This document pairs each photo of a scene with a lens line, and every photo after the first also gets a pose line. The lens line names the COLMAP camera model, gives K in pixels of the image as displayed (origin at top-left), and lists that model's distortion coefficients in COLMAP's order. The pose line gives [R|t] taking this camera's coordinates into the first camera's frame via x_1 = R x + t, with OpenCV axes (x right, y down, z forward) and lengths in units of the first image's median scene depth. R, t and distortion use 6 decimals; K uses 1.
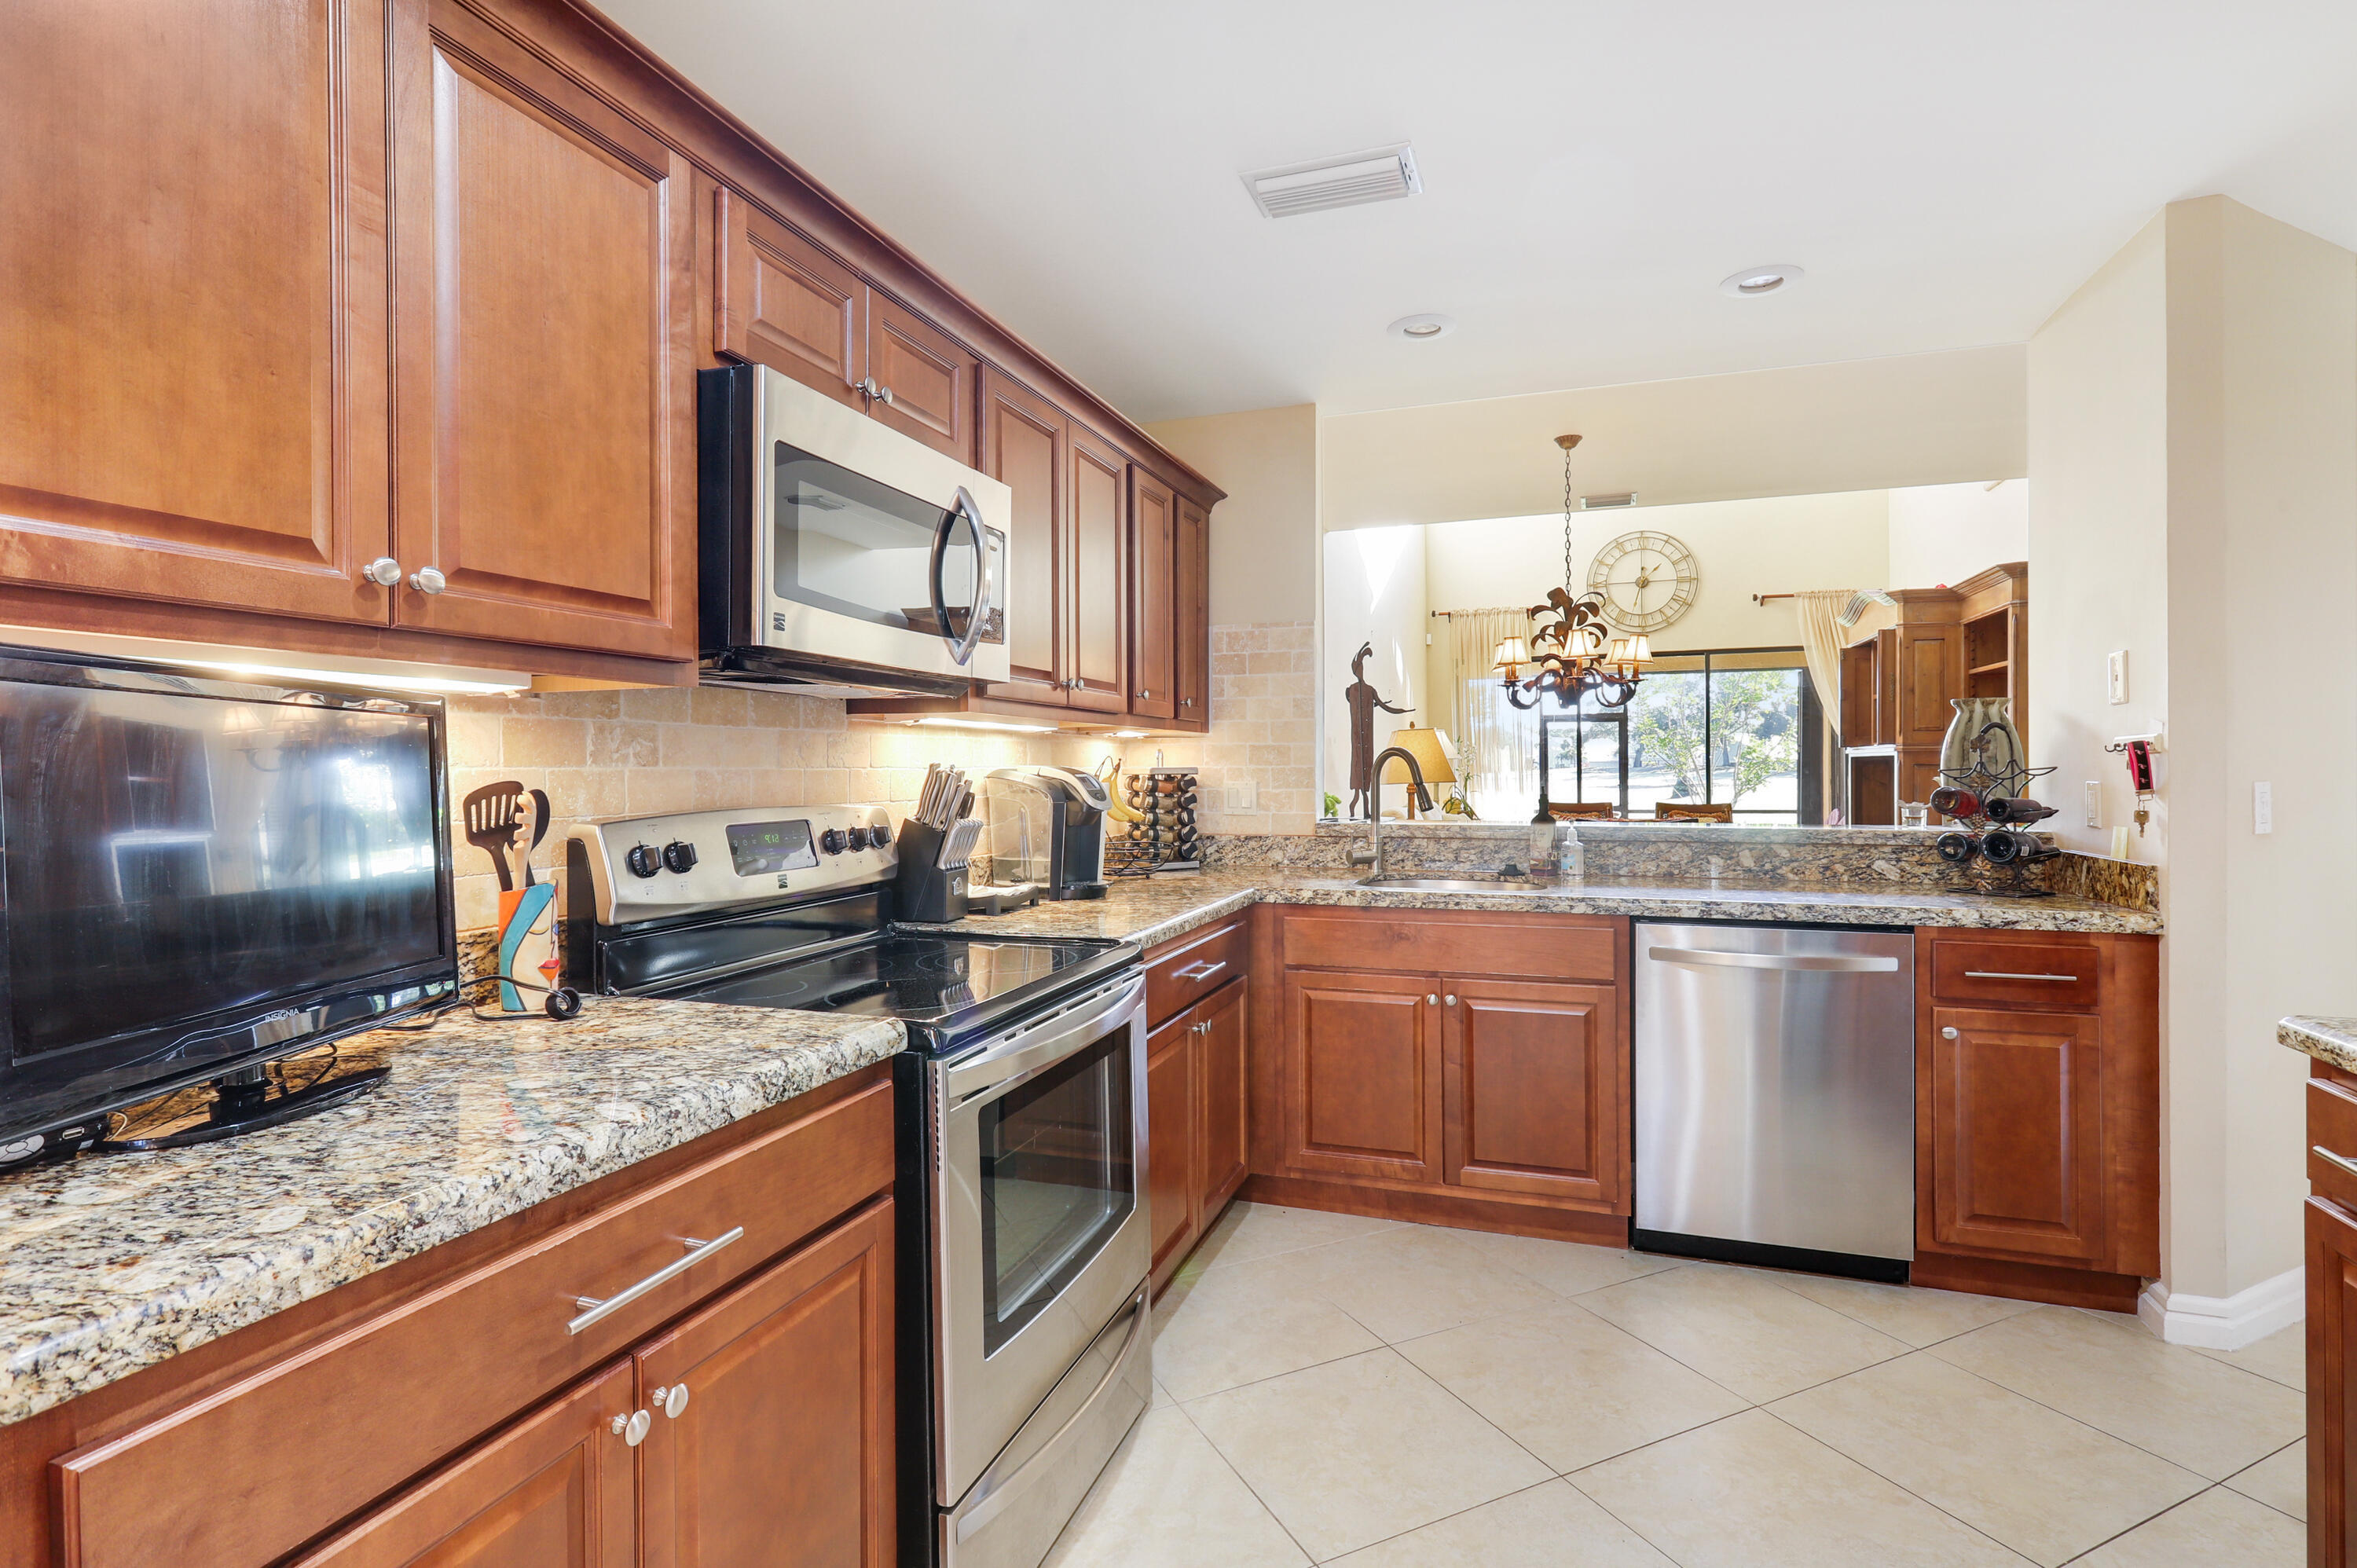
lens RADIAL K [[1145.4, 0, 1156.7], [0, 1145.4, 759.2], [0, 0, 1]] dist [0.002754, 0.002485]
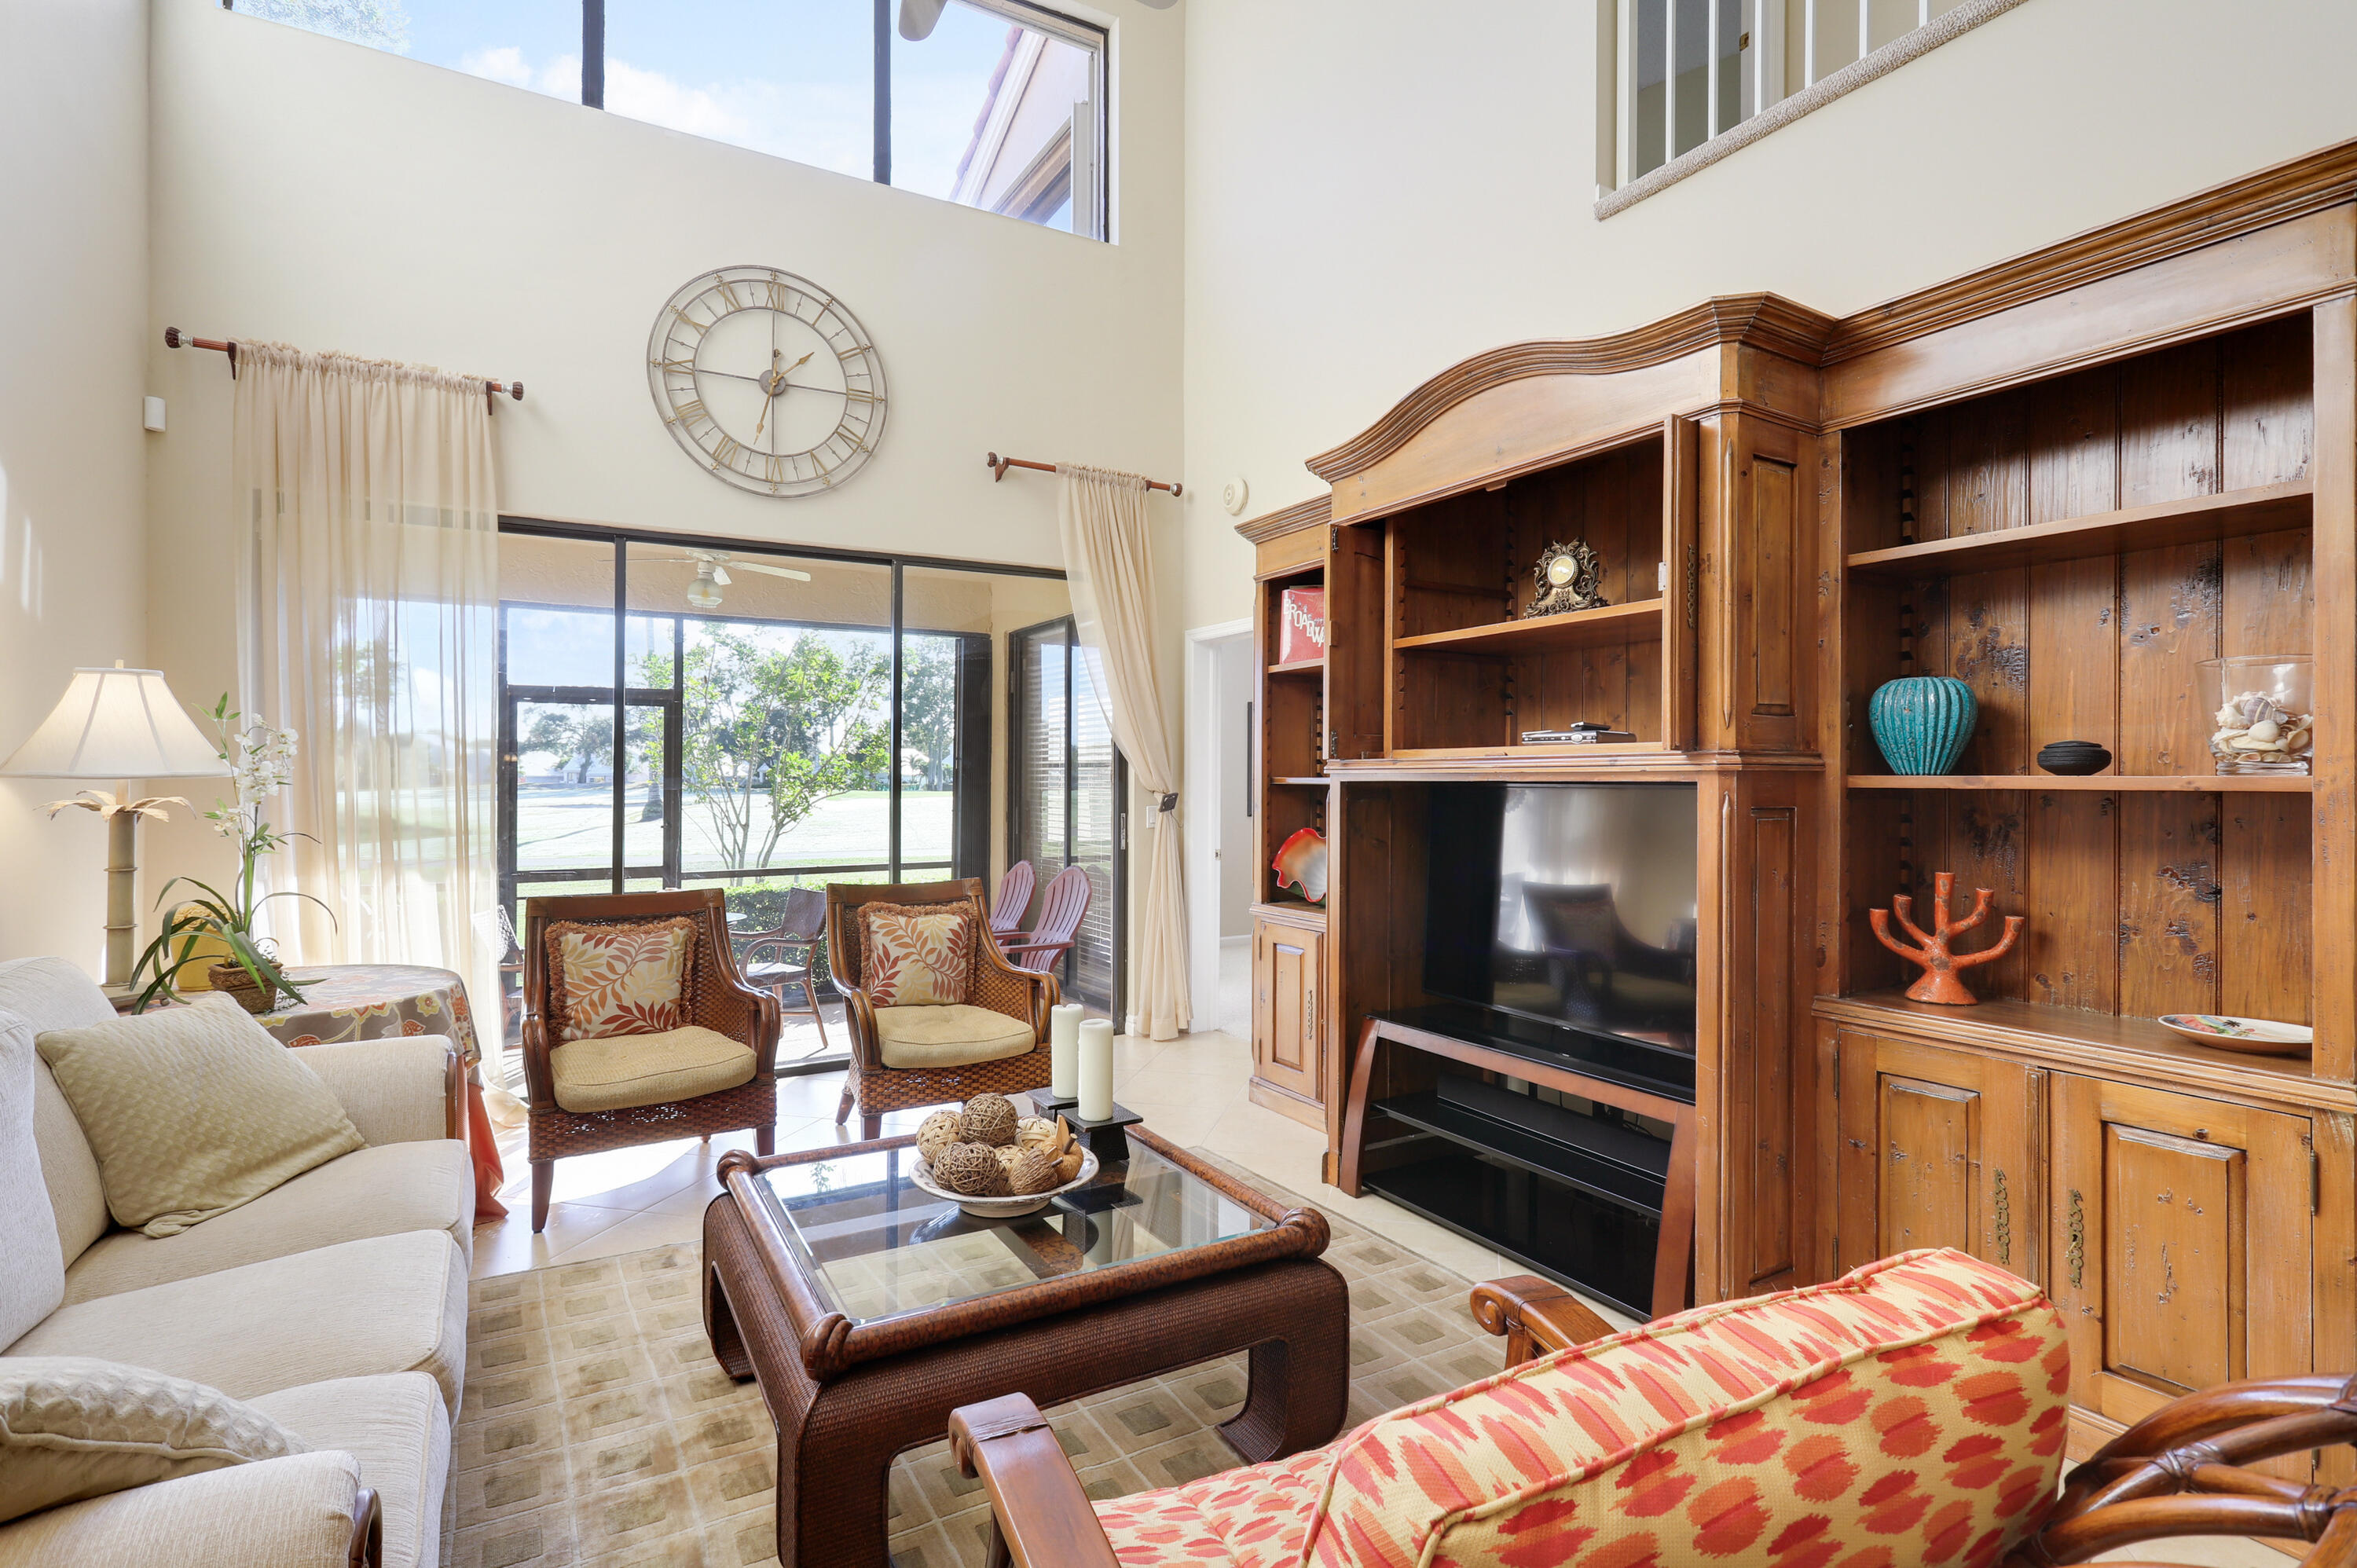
lens RADIAL K [[1145.4, 0, 1183.0], [0, 1145.4, 785.9], [0, 0, 1]] dist [0.002754, 0.002485]
pose [[0.632214, 0.002528, 0.774790, 0.188376], [-0.010021, 0.999938, 0.004914, -0.001373], [-0.774729, -0.010871, 0.632200, 0.625770]]
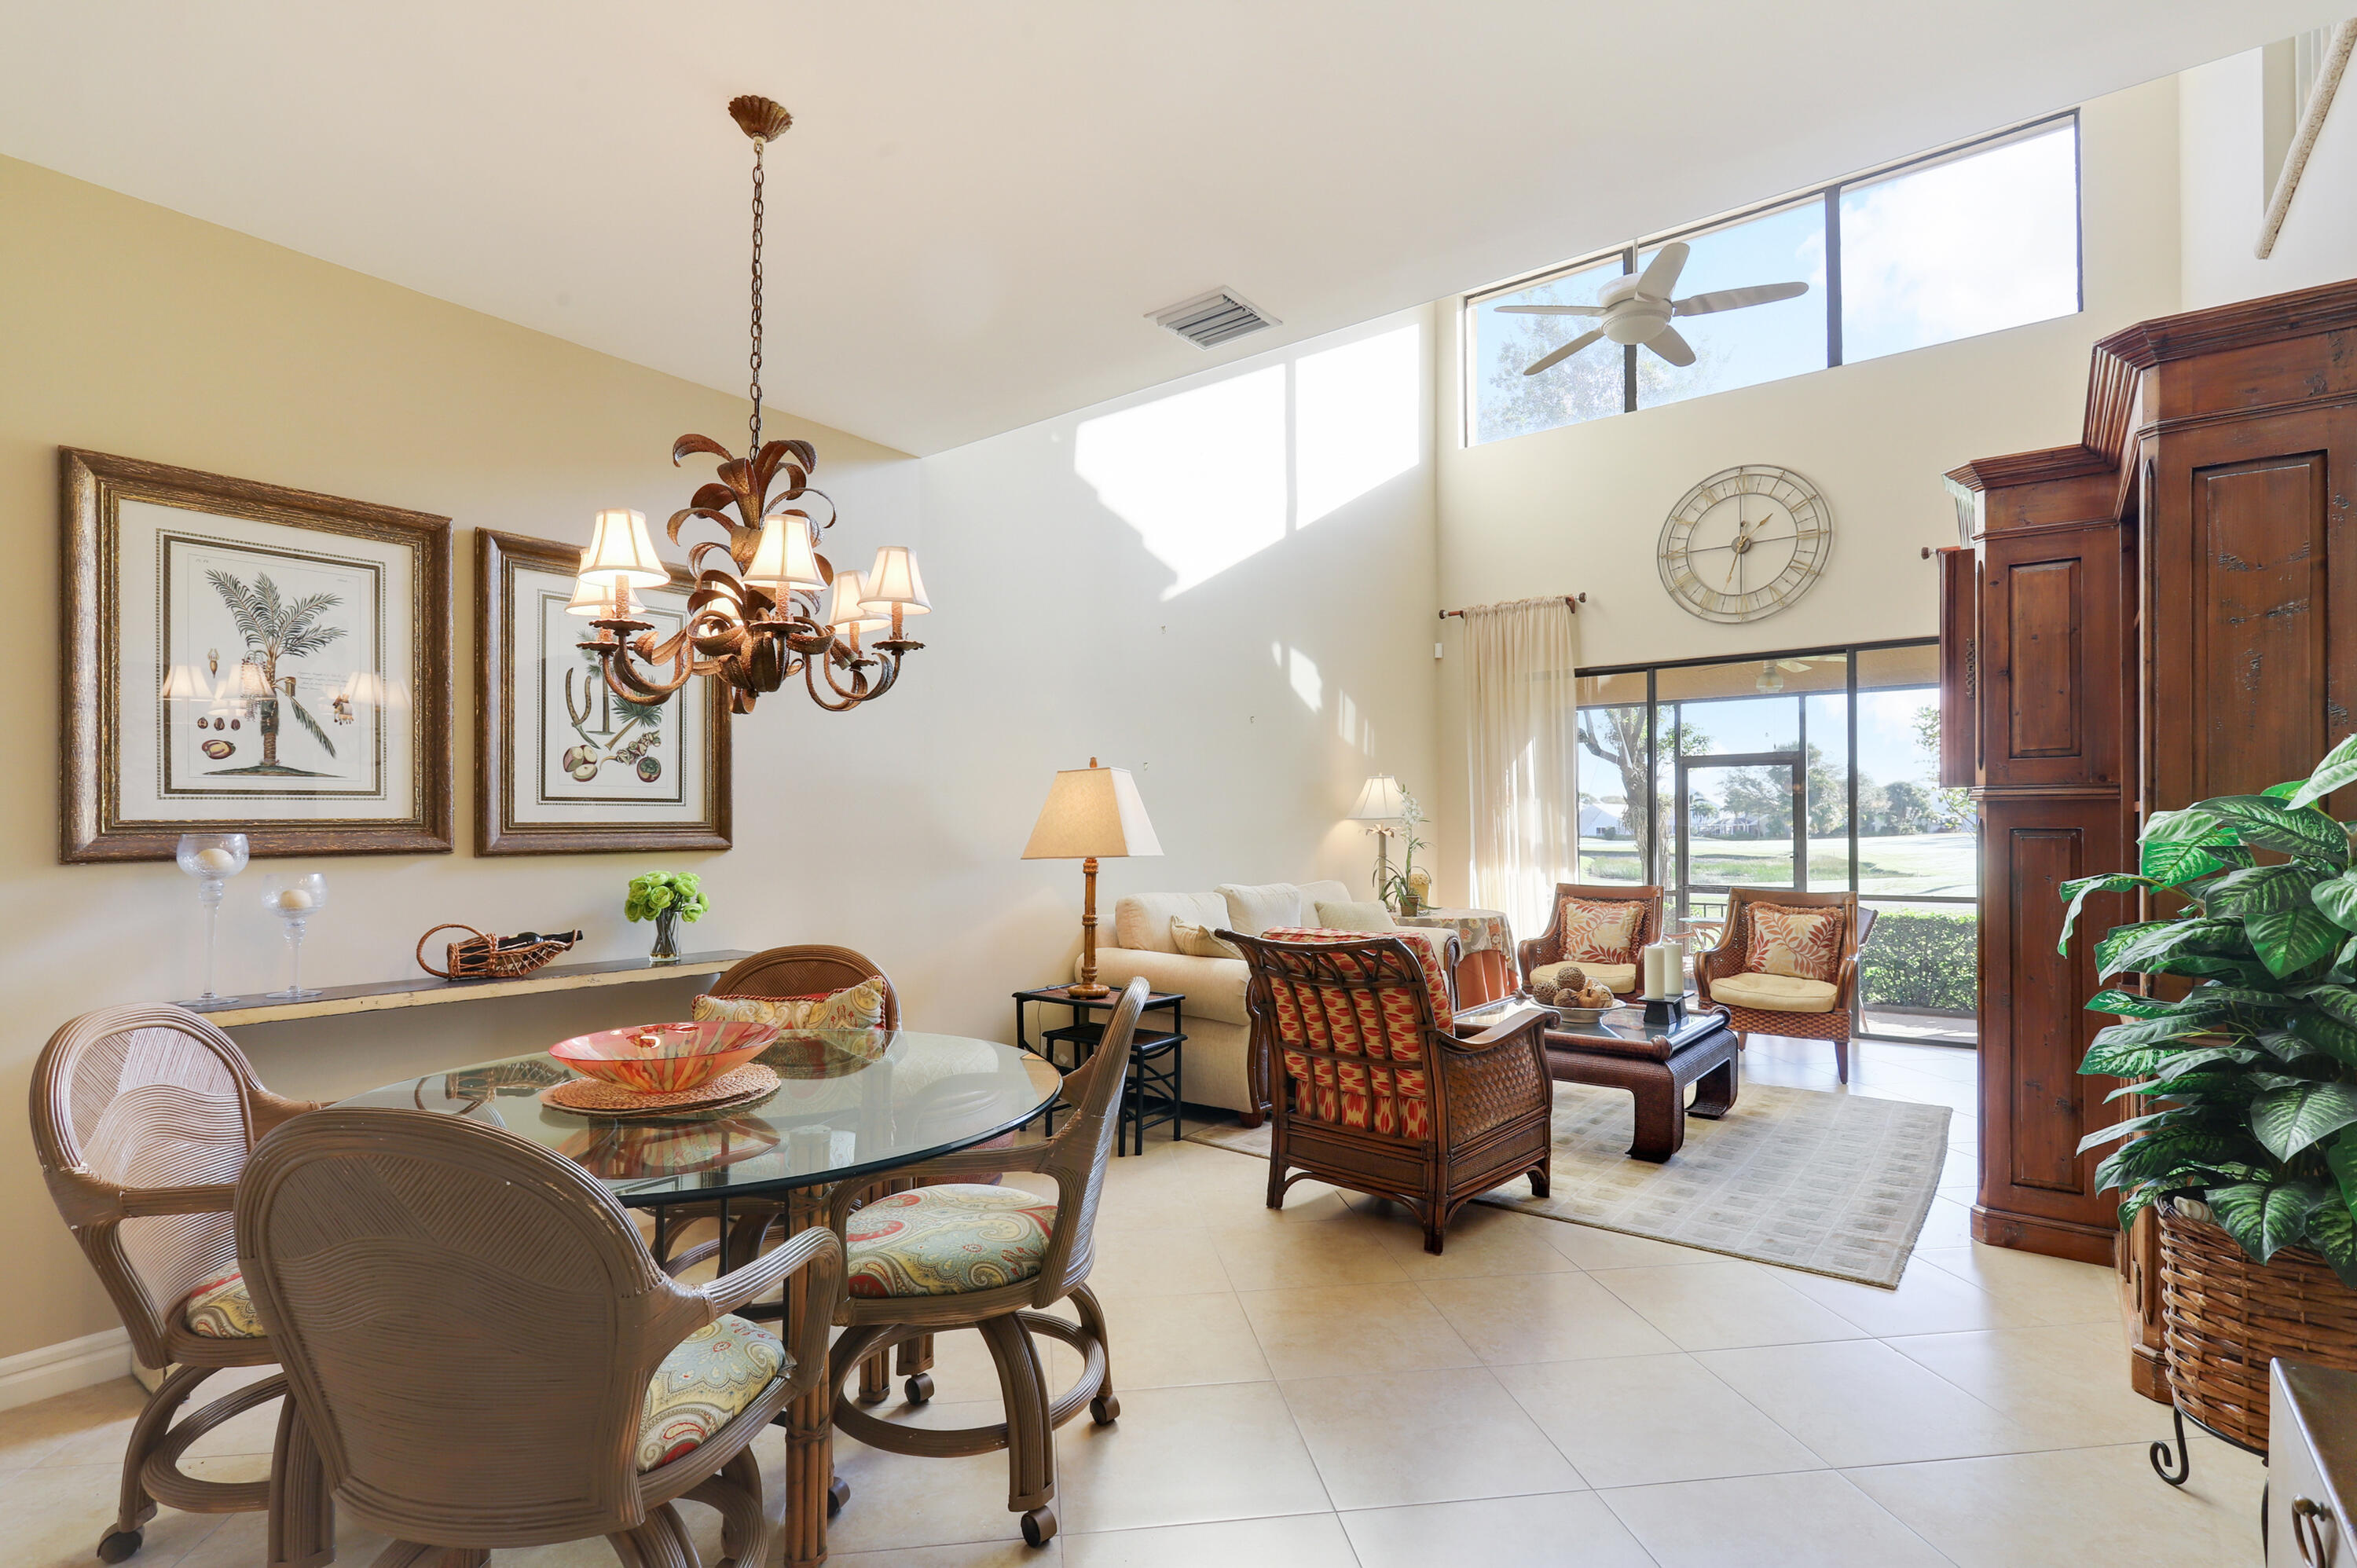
lens RADIAL K [[1145.4, 0, 1162.3], [0, 1145.4, 810.0], [0, 0, 1]] dist [0.002754, 0.002485]
pose [[0.956488, -0.001053, -0.291768, 0.316304], [-0.001611, 0.999959, -0.008893, 0.001606], [0.291766, 0.008976, 0.956448, 0.302918]]
